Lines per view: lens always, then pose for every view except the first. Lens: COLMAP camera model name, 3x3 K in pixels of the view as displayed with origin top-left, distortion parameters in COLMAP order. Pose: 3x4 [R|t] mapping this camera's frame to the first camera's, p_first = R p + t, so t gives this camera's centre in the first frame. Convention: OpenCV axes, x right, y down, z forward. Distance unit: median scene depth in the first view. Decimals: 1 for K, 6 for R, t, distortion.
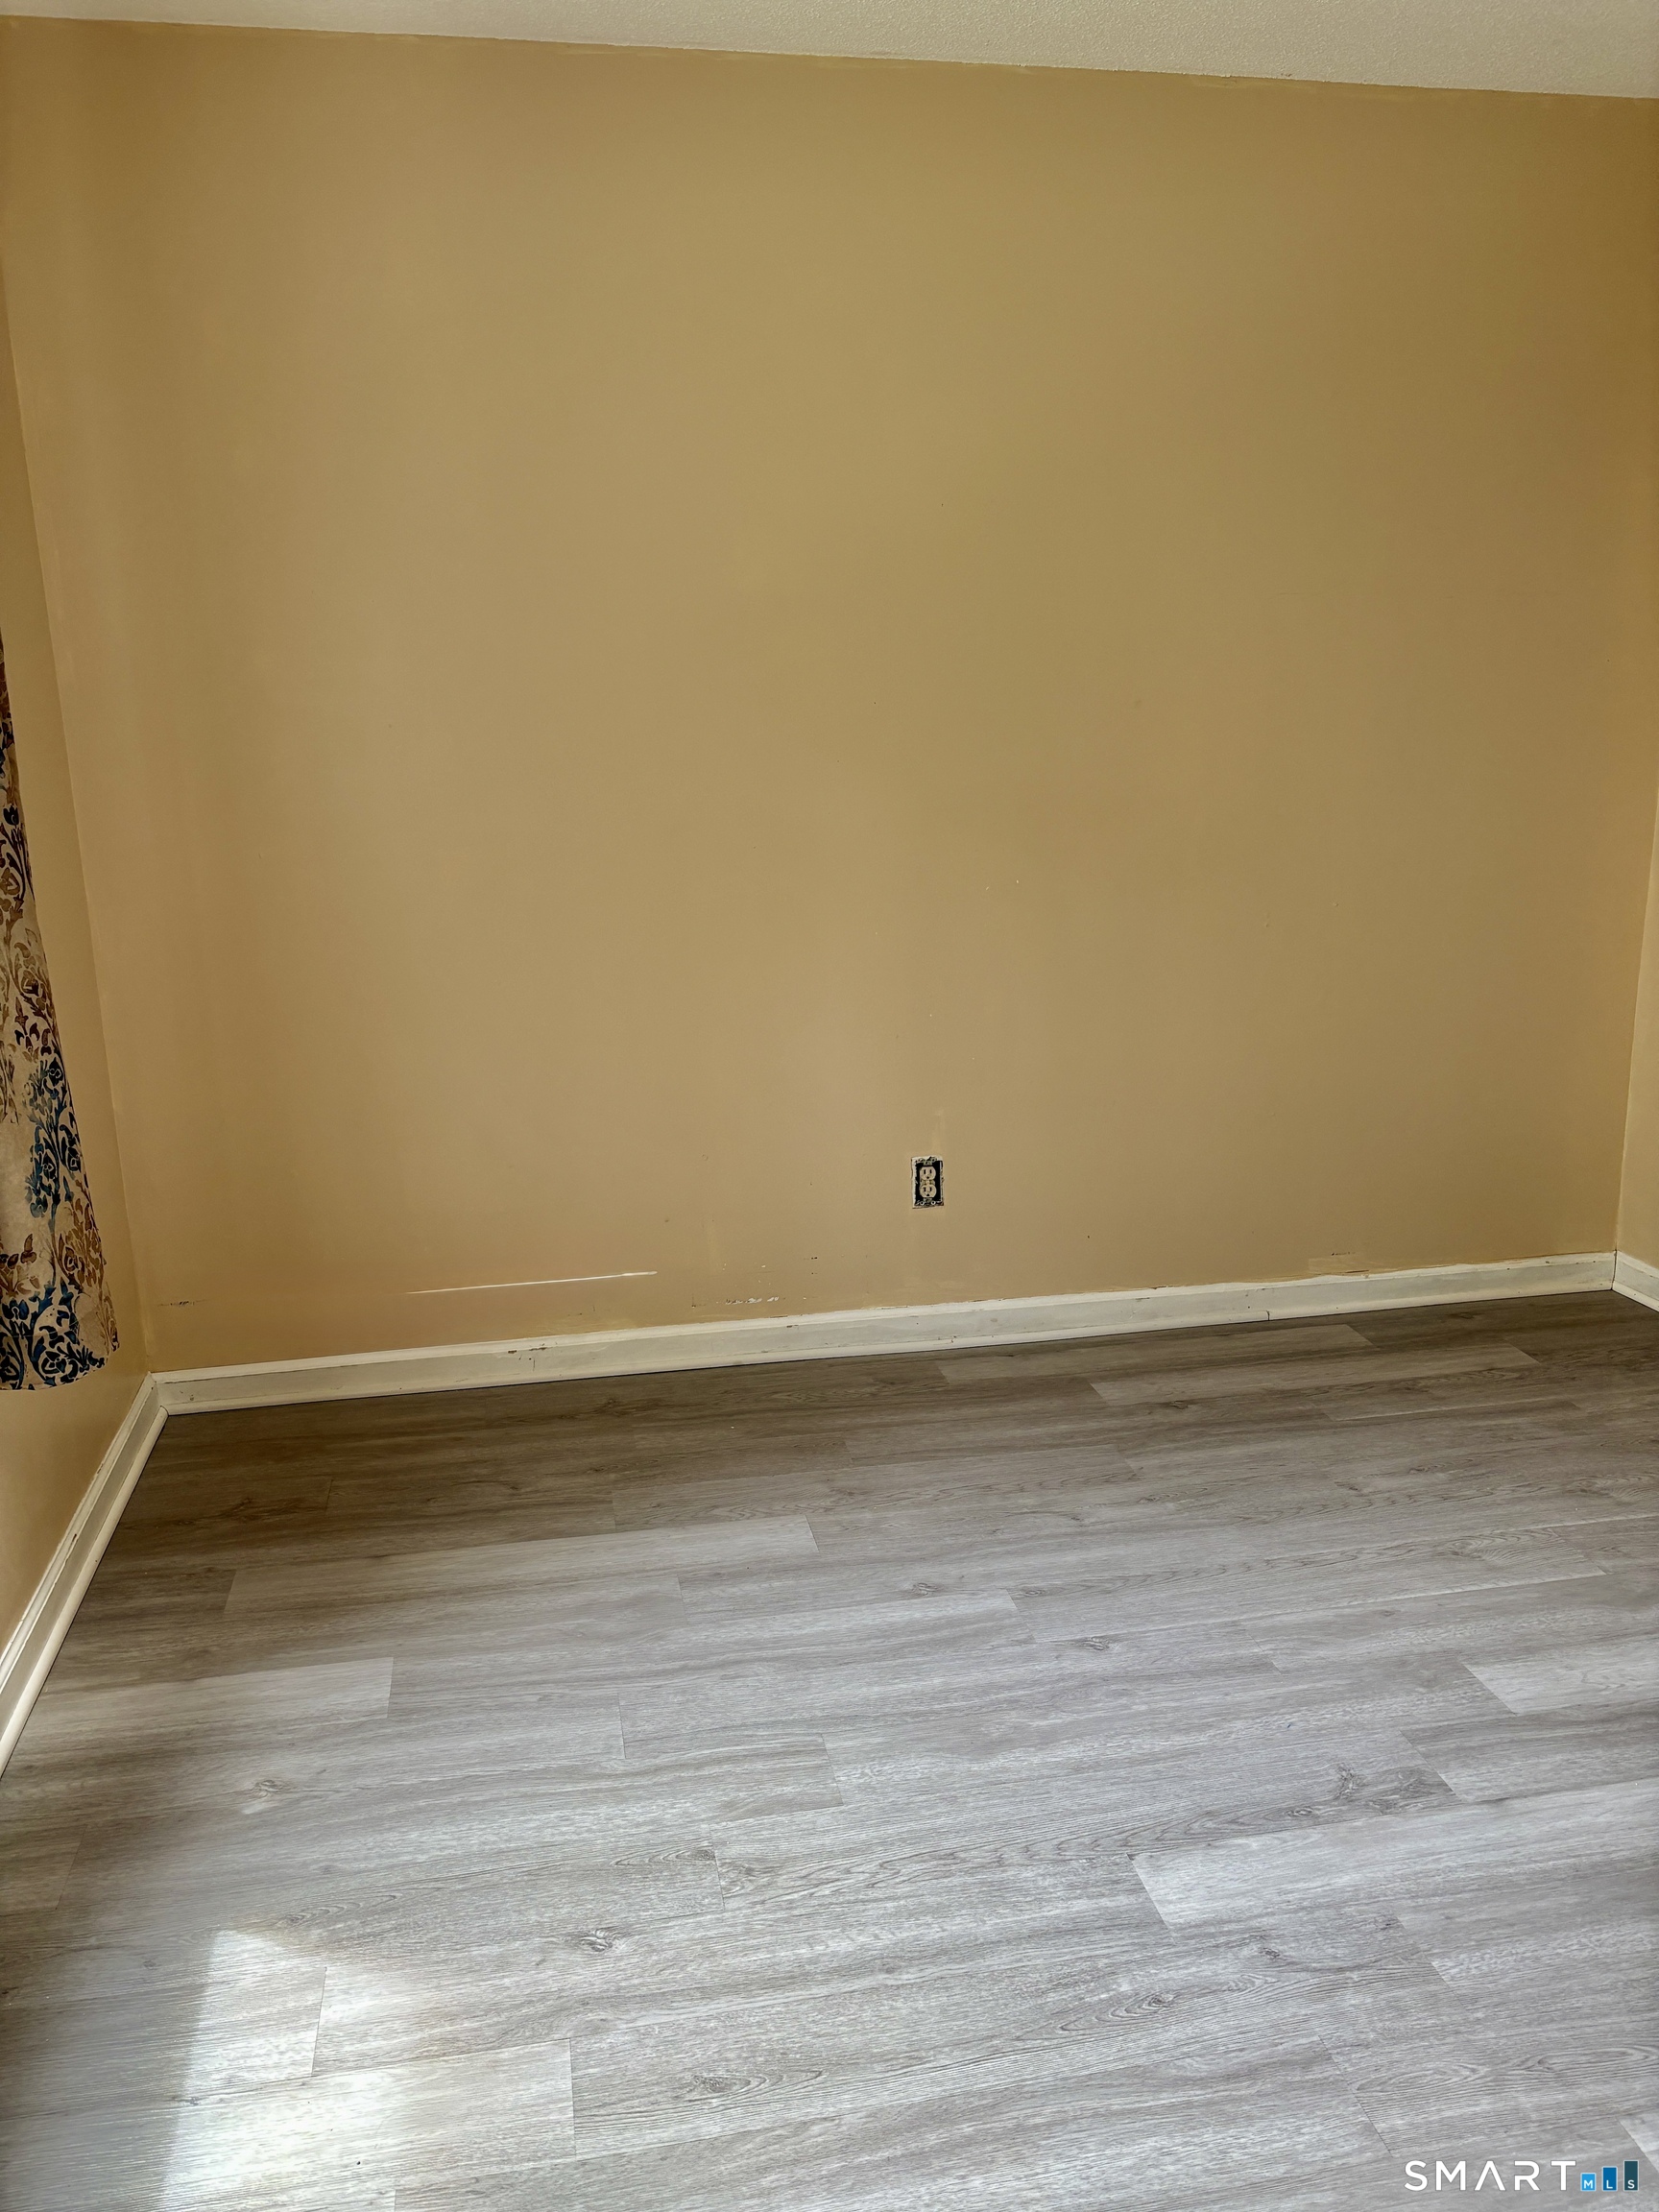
lens RADIAL K [[1686.4, 0, 829.5], [0, 1686.4, 1106.0], [0, 0, 1]] dist [0.055757, -0.061456]
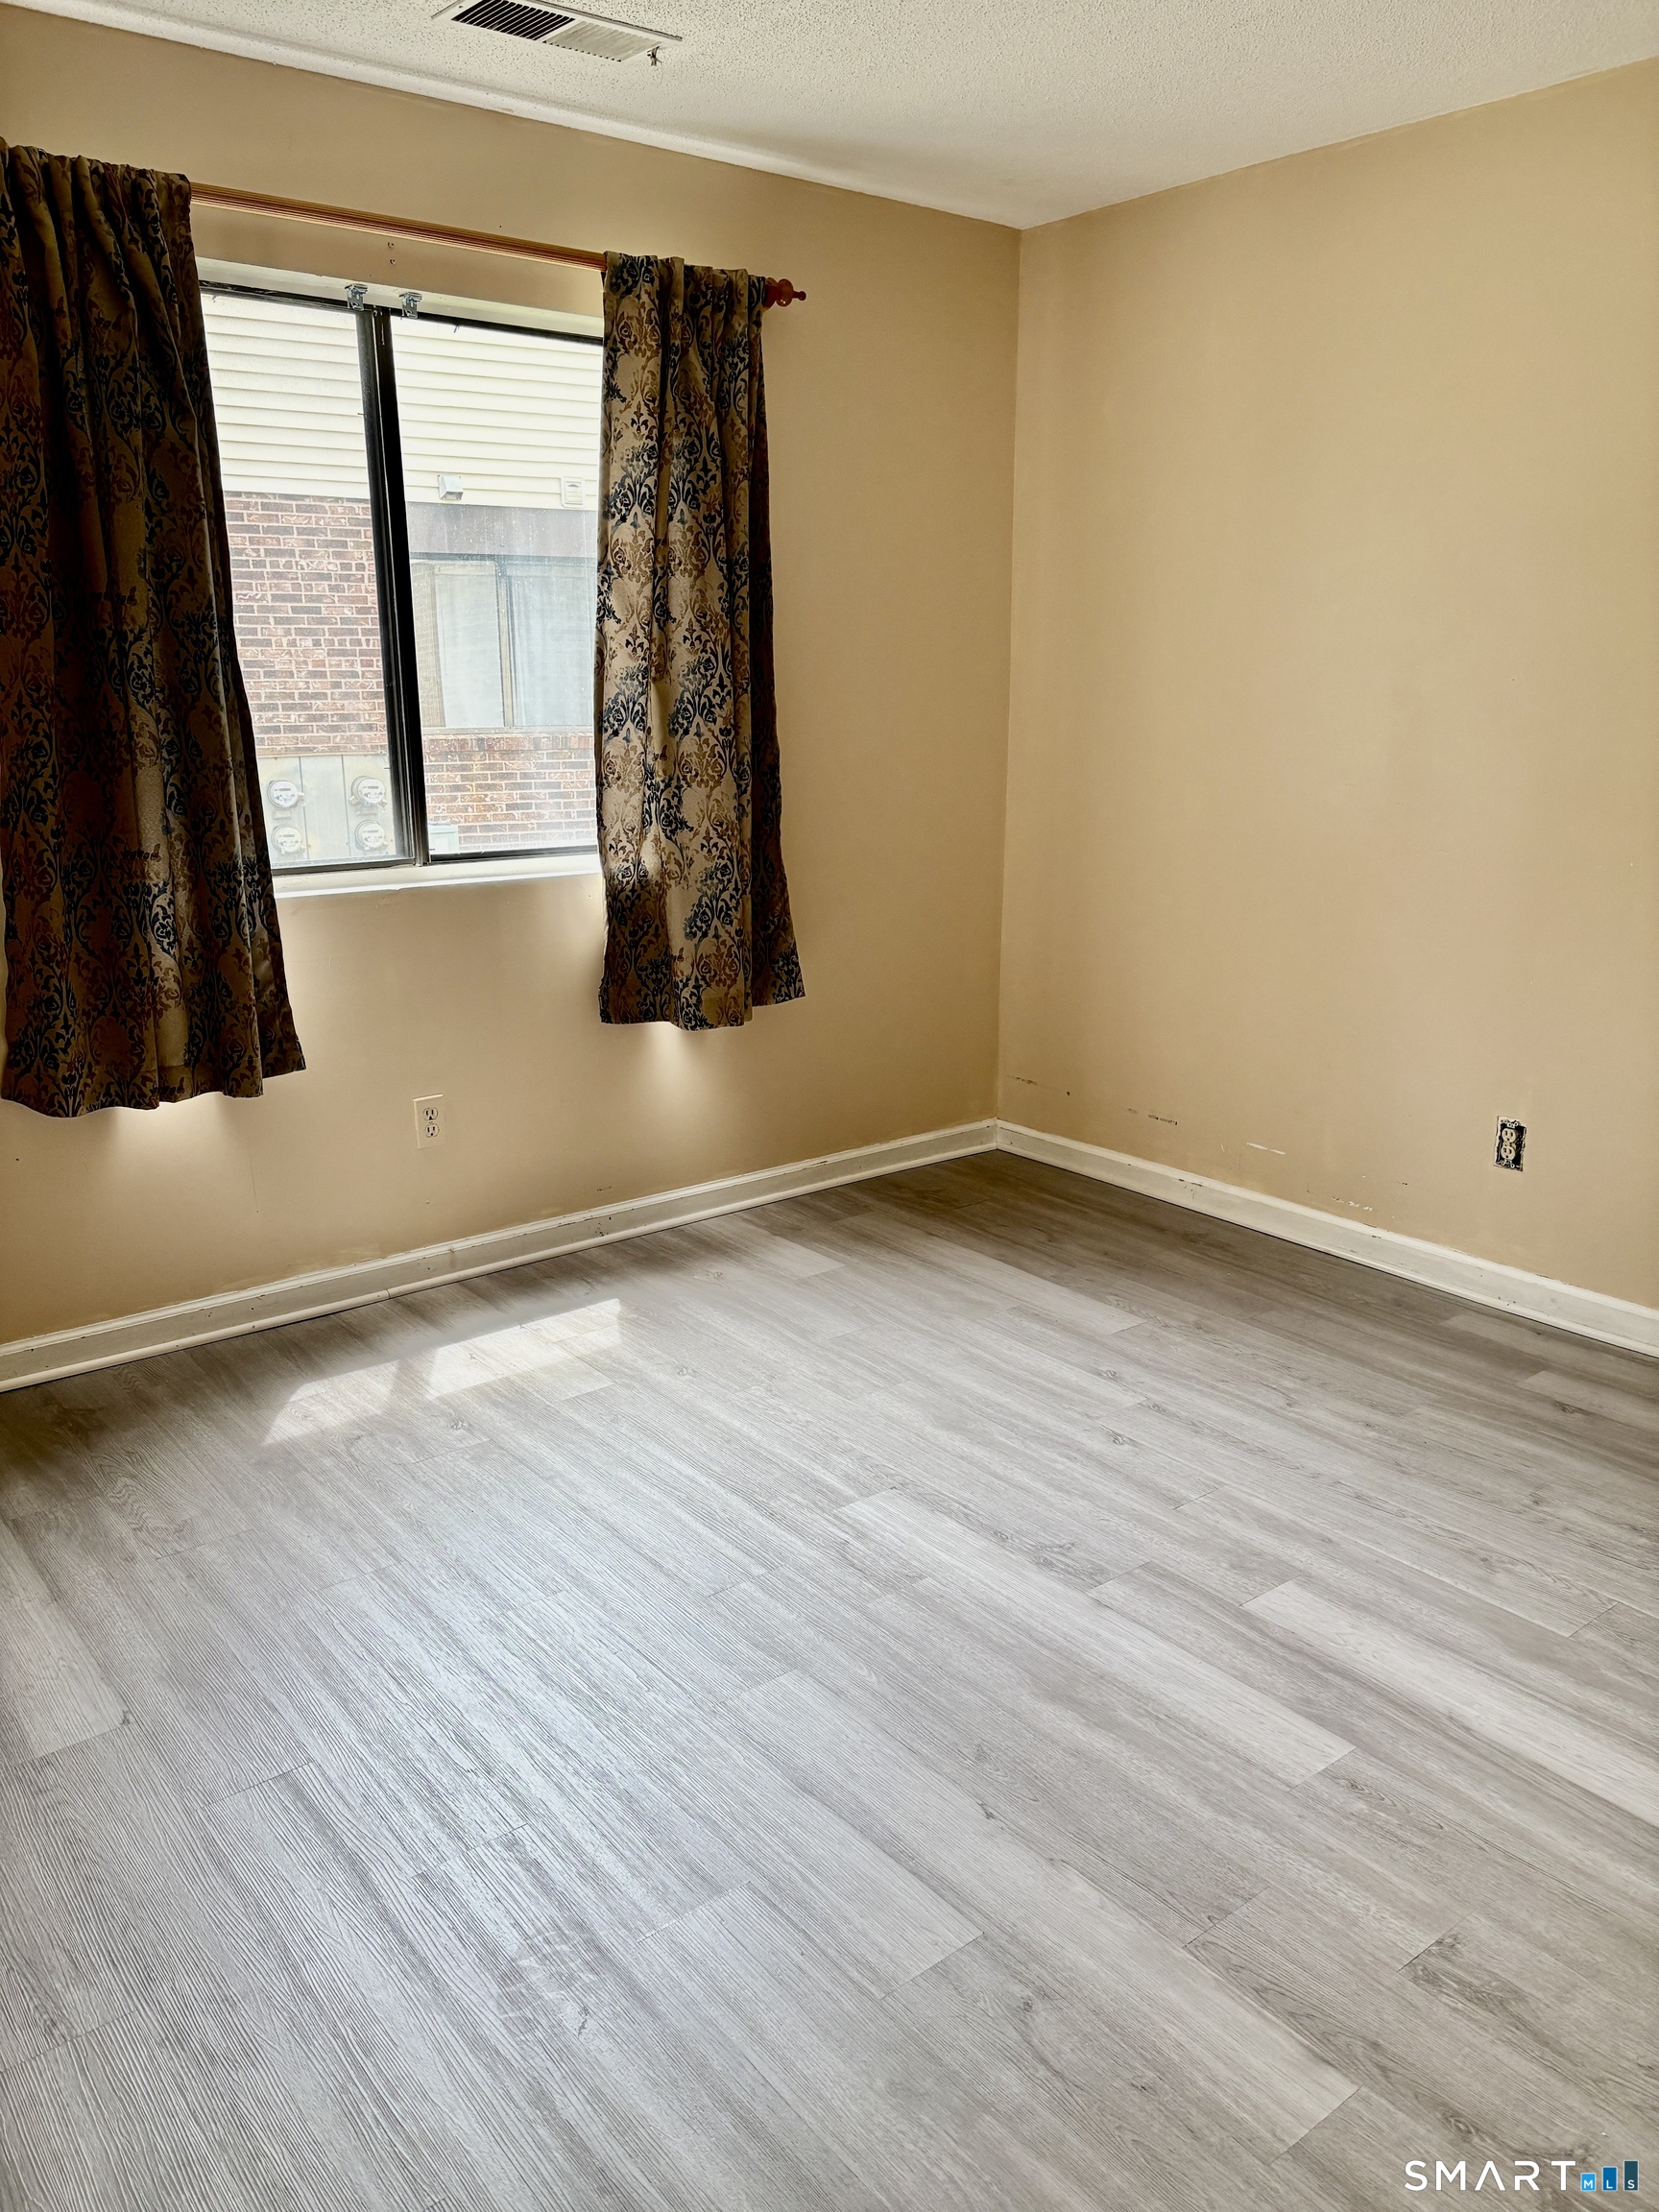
lens RADIAL K [[1686.4, 0, 829.5], [0, 1686.4, 1106.0], [0, 0, 1]] dist [0.055757, -0.061456]
pose [[0.456372, 0.236174, -0.857873, 0.957952], [-0.215445, 0.964772, 0.150991, -0.057043], [0.863312, 0.115916, 0.491177, 0.152590]]
